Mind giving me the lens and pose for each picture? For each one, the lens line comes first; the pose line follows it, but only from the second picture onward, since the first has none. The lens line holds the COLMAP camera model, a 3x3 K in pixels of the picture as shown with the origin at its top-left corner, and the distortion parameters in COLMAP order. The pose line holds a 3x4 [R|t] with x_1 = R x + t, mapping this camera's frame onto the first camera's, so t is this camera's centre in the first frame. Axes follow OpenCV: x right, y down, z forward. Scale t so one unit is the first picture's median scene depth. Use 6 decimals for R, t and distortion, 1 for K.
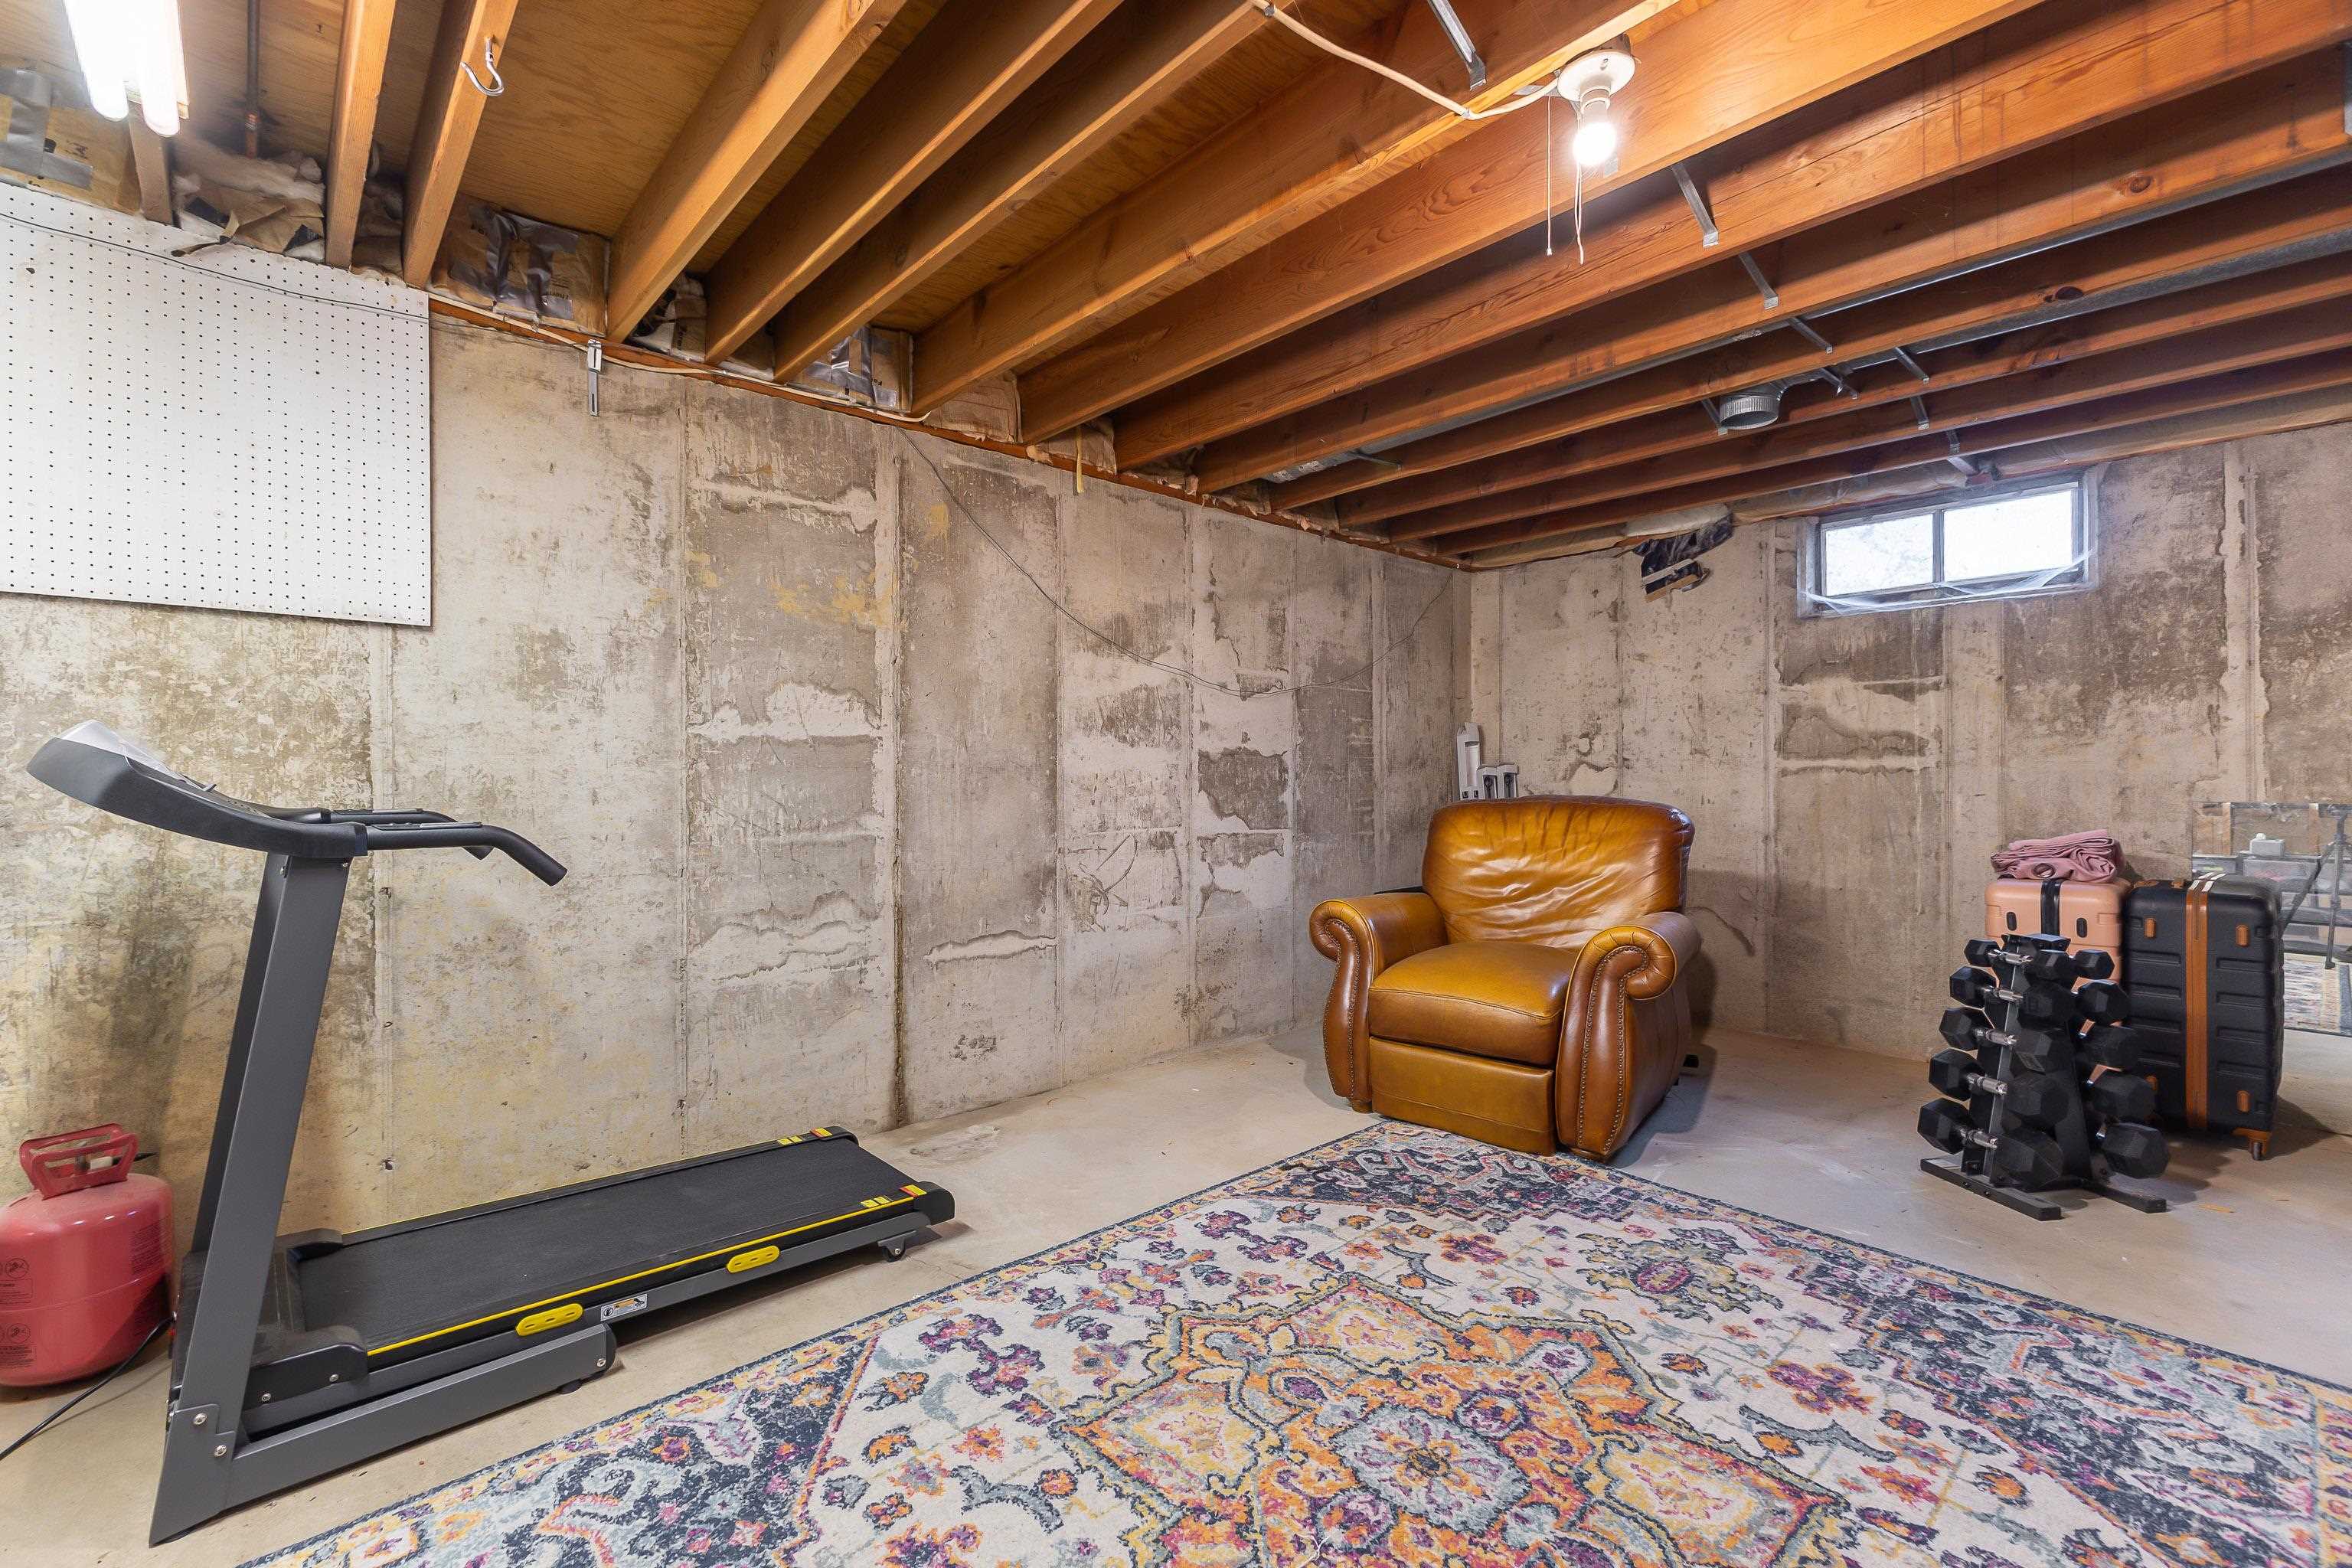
lens RADIAL K [[1039.9, 0, 1152.0], [0, 1039.9, 775.8], [0, 0, 1]] dist [0.014638, -0.005260]
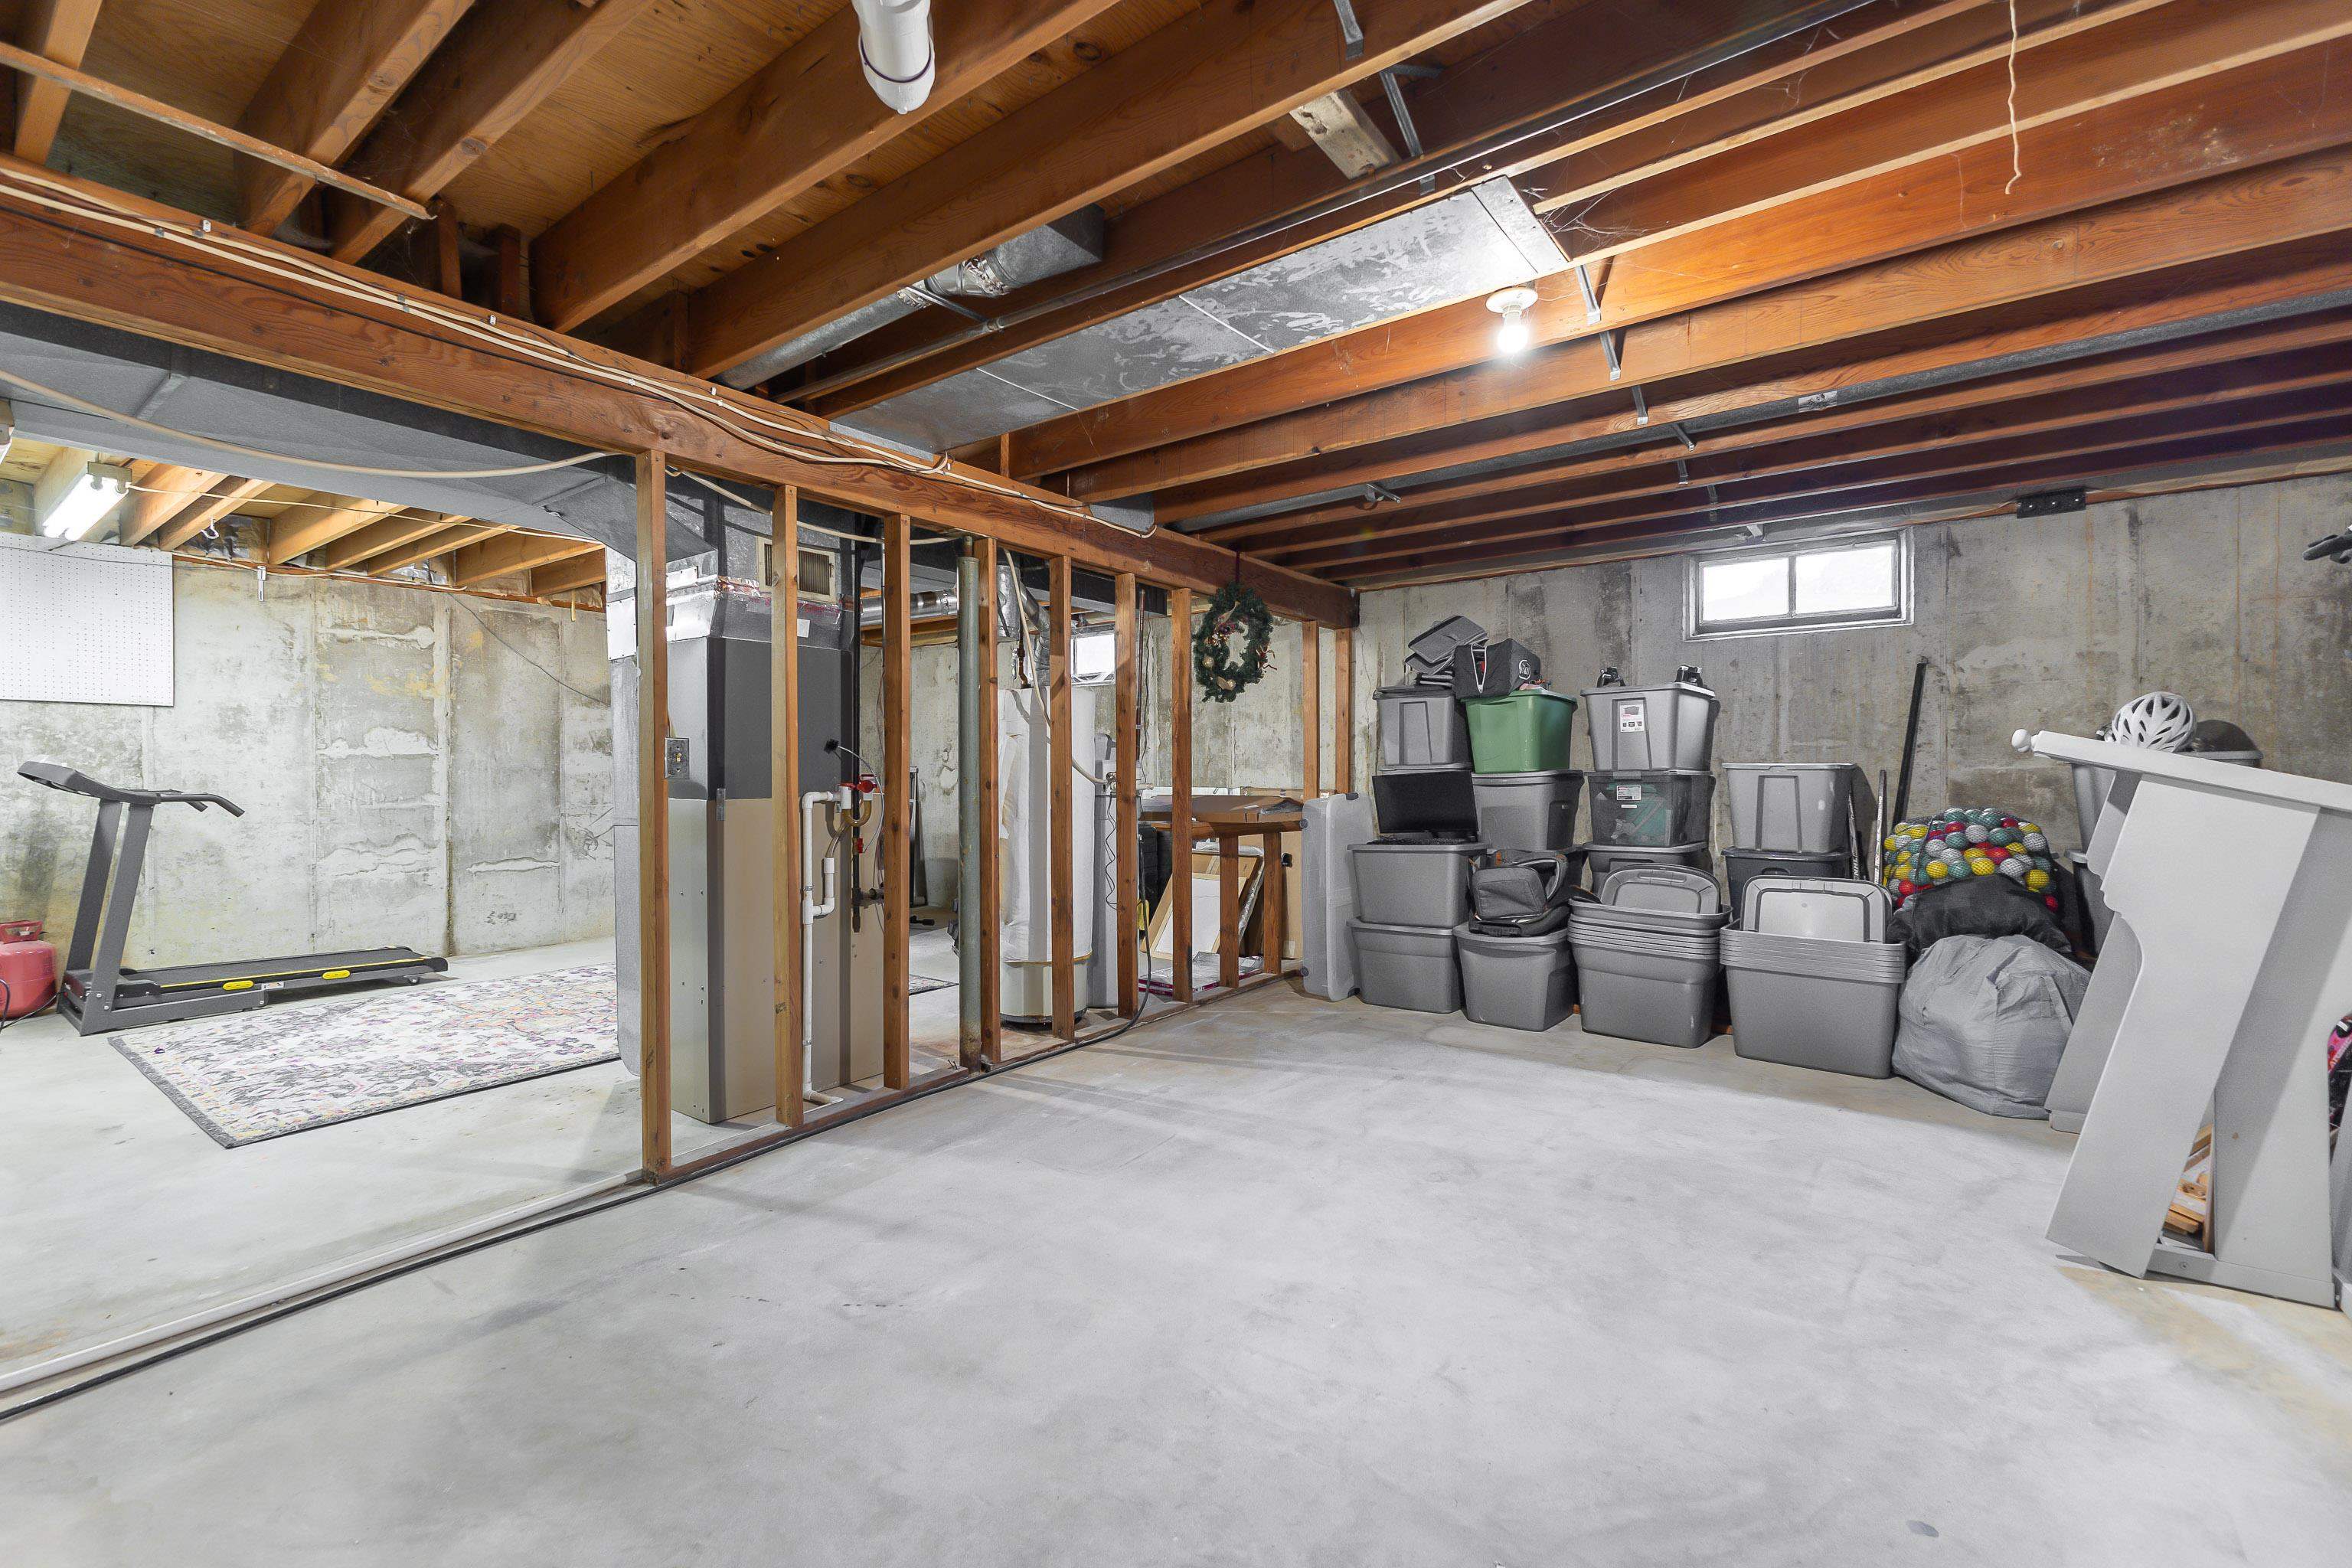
lens RADIAL K [[1039.9, 0, 1176.0], [0, 1039.9, 777.3], [0, 0, 1]] dist [0.014638, -0.005260]
pose [[0.978211, -0.002104, 0.207603, 0.729878], [0.001544, 0.999995, 0.002856, 0.002130], [-0.207608, -0.002474, 0.978209, -1.275535]]
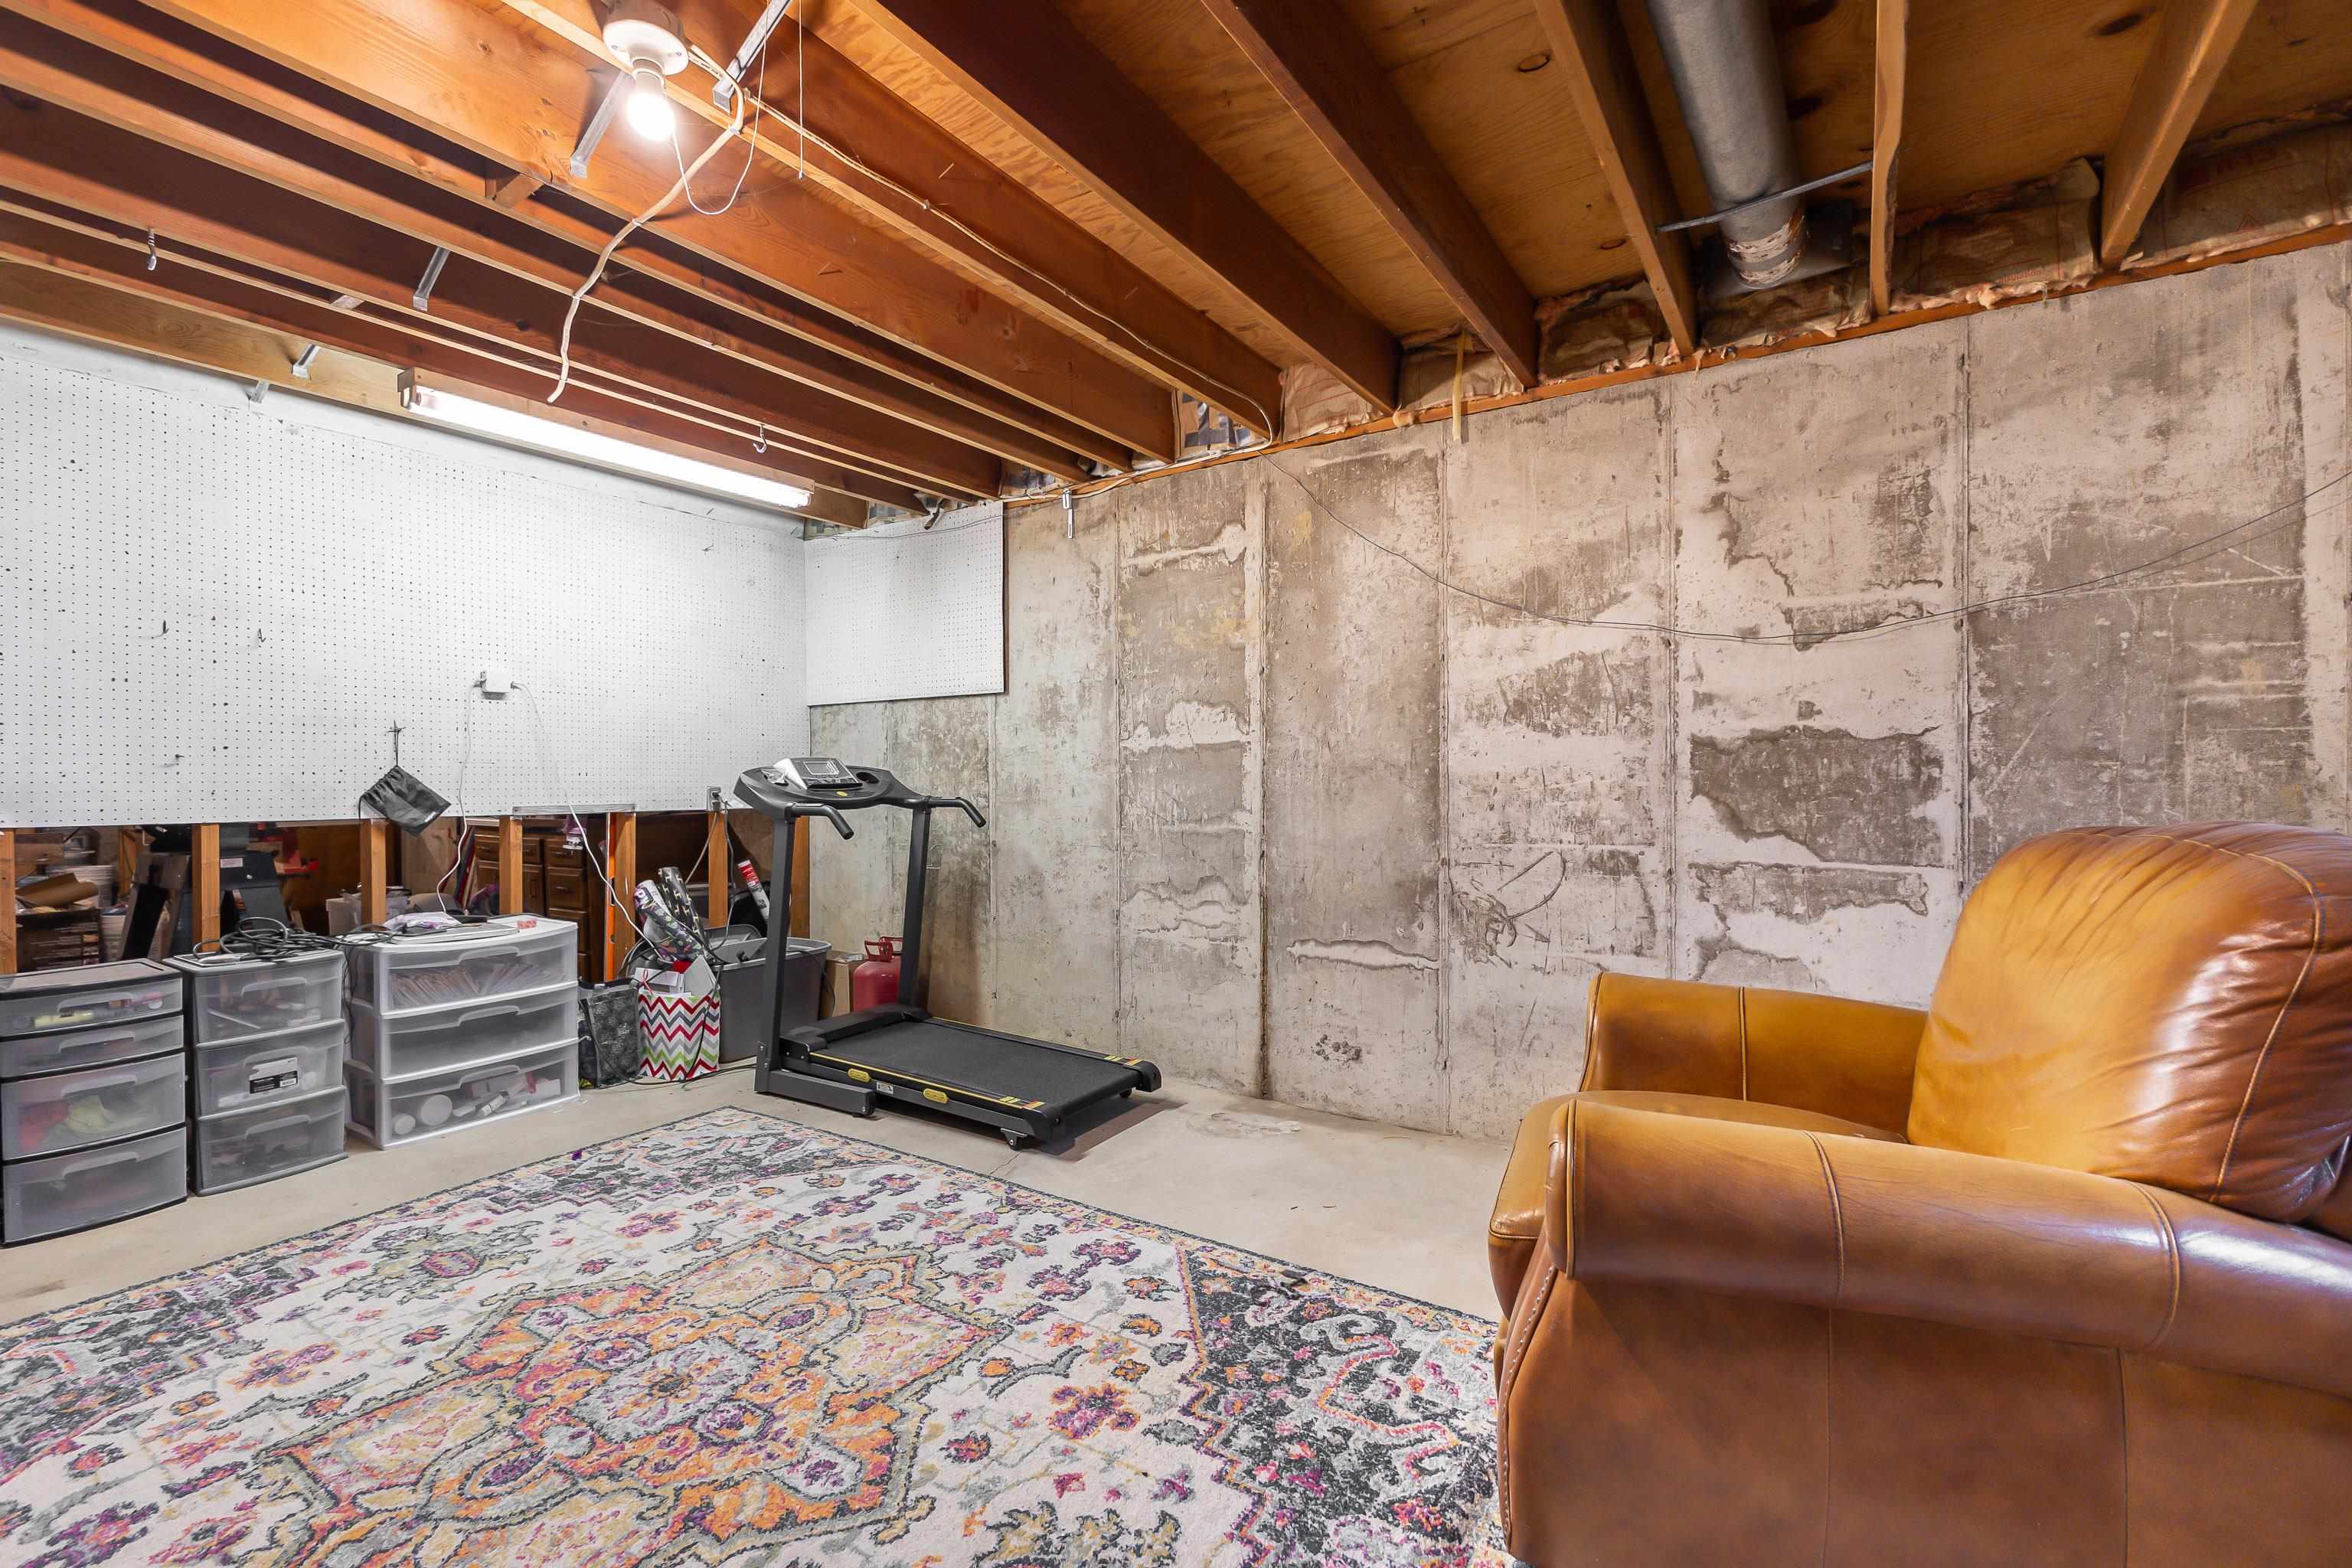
lens RADIAL K [[1039.9, 0, 1219.8], [0, 1039.9, 776.0], [0, 0, 1]] dist [0.014638, -0.005260]
pose [[0.248657, -0.001918, -0.968590, 0.871480], [0.007424, 0.999972, -0.000074, -0.000708], [0.968563, -0.007172, 0.248664, 0.747725]]
